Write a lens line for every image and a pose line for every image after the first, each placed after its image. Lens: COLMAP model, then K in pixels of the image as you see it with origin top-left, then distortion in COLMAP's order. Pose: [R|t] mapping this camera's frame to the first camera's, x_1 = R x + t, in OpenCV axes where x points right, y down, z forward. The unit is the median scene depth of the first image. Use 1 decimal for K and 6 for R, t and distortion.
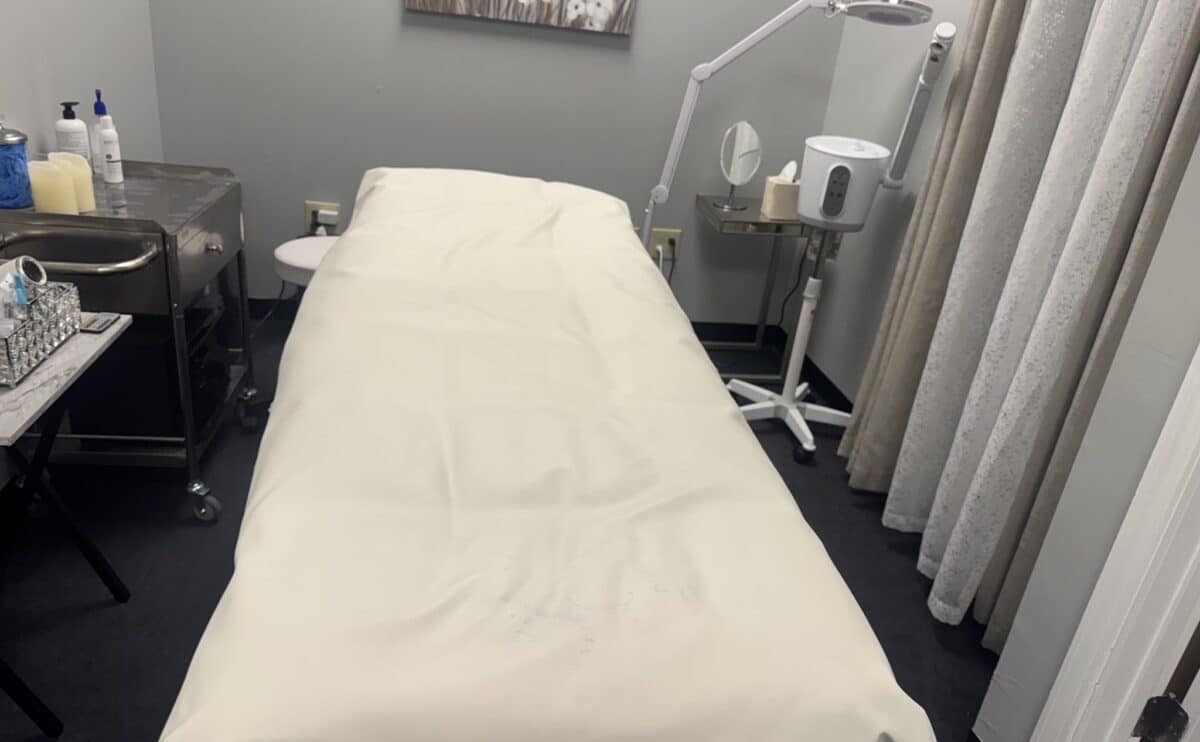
lens RADIAL K [[853.6, 0, 590.3], [0, 853.6, 377.7], [0, 0, 1]] dist [0.093193, -0.157732]
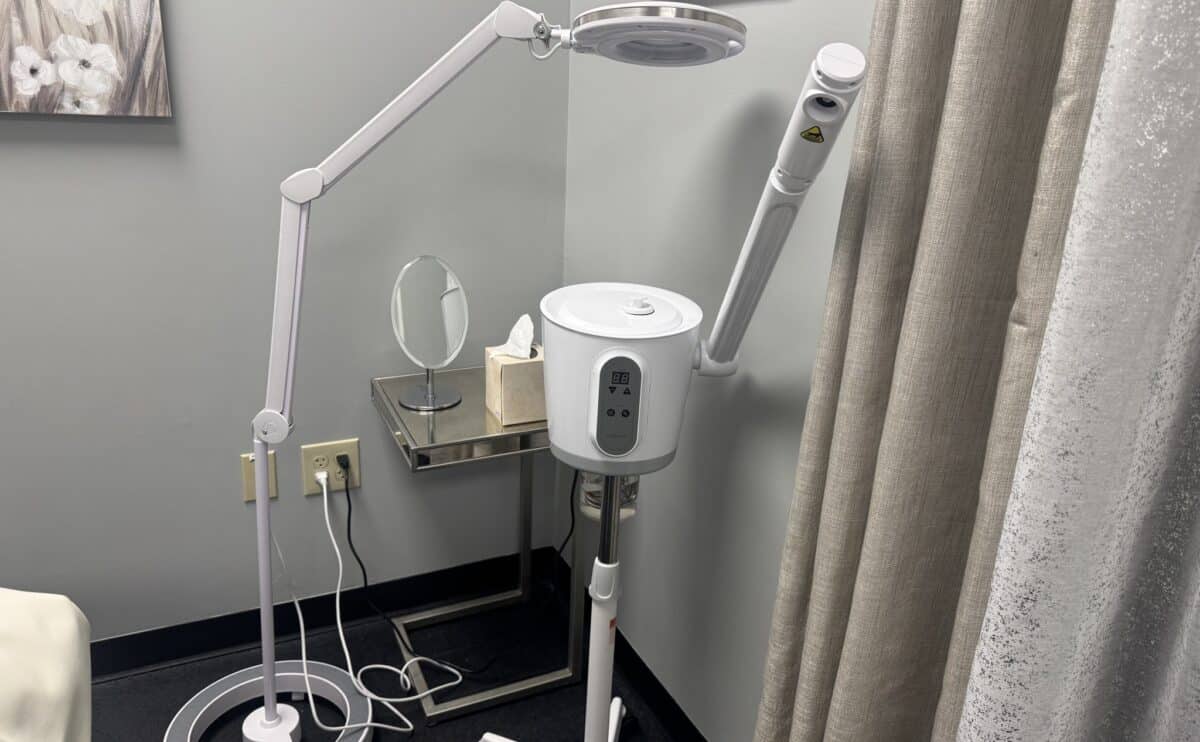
lens RADIAL K [[823.0, 0, 600.0], [0, 823.0, 371.0], [0, 0, 1]] dist [0.042124, -0.052410]
pose [[0.949912, -0.156569, 0.270469, 0.145575], [0.172778, 0.984264, -0.037041, -0.208996], [-0.260414, 0.081917, 0.962016, 0.527796]]
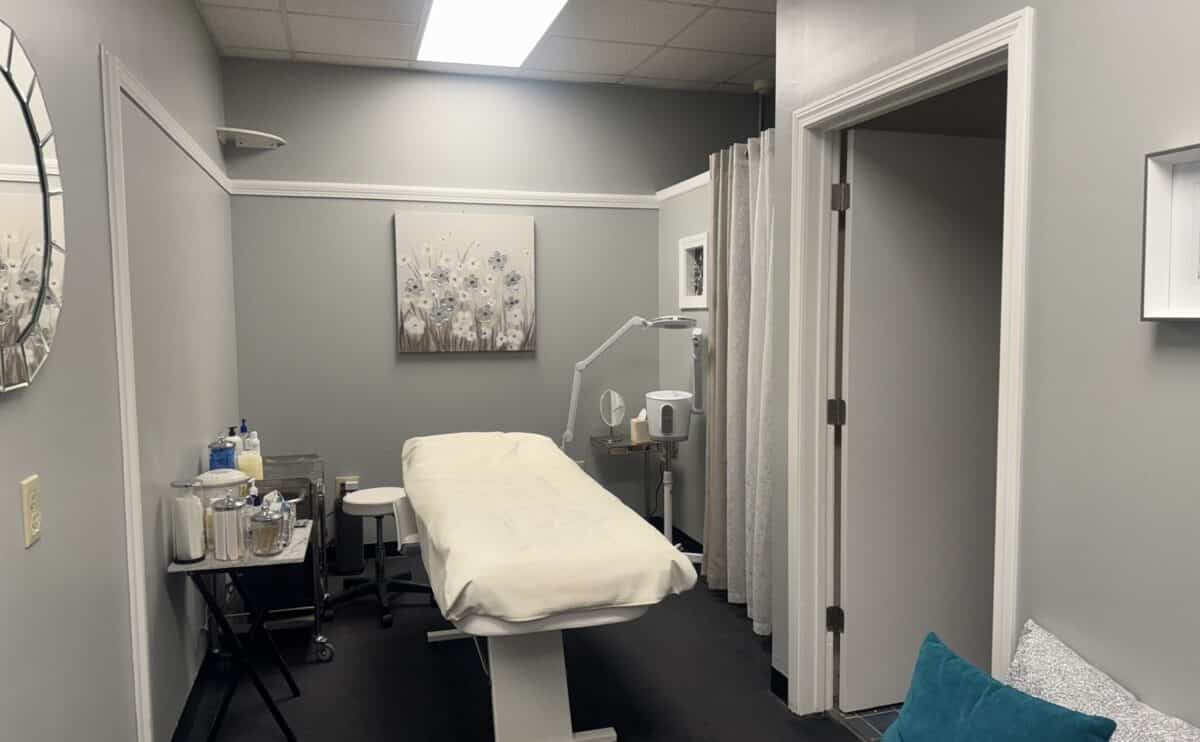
lens RADIAL K [[838.5, 0, 605.3], [0, 838.5, 368.3], [0, 0, 1]] dist [0.173371, -0.358191]
pose [[0.981059, -0.126659, 0.146563, -0.071117], [0.168060, 0.932786, -0.318851, 0.198643], [-0.096327, 0.337443, 0.936404, -0.587464]]
